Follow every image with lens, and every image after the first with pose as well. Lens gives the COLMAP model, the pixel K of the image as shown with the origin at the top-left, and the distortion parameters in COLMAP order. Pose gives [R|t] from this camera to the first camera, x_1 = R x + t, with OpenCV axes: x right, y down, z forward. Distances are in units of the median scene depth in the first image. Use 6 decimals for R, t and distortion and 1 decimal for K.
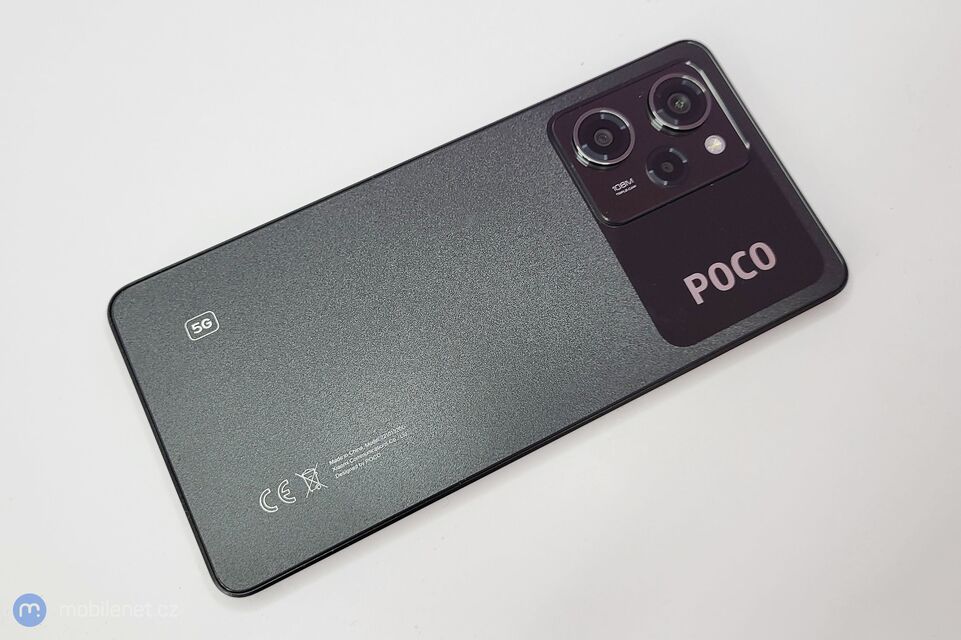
lens RADIAL K [[772.2, 0, 480.5], [0, 772.2, 320.0], [0, 0, 1]] dist [-0.005641, -0.000063]
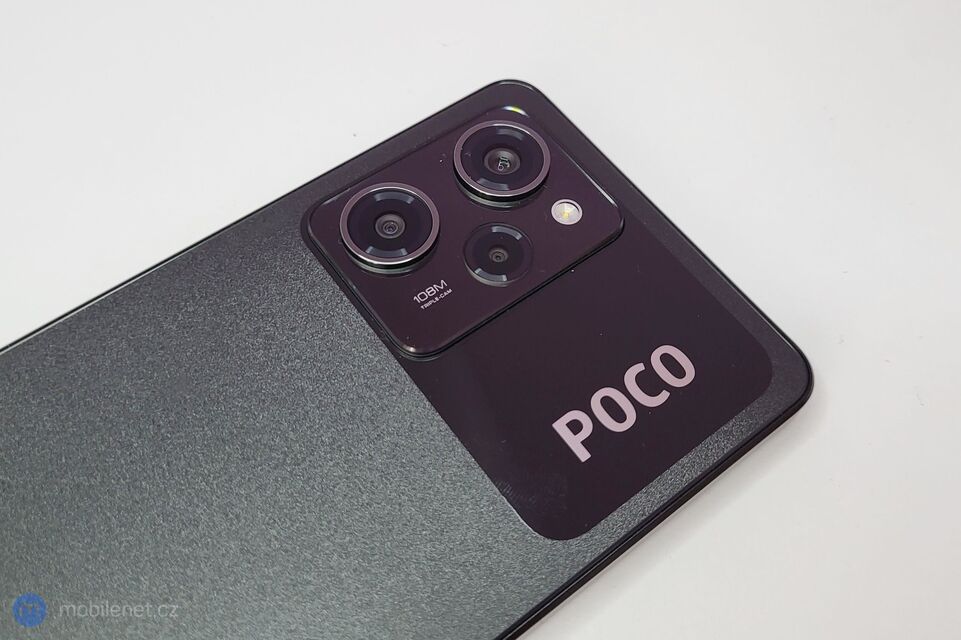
lens RADIAL K [[772.2, 0, 480.5], [0, 772.2, 320.0], [0, 0, 1]] dist [-0.005641, -0.000063]
pose [[0.986041, -0.161785, 0.039360, 0.195394], [0.166304, 0.968518, -0.185245, -0.029041], [-0.008151, 0.189205, 0.981904, 0.383259]]
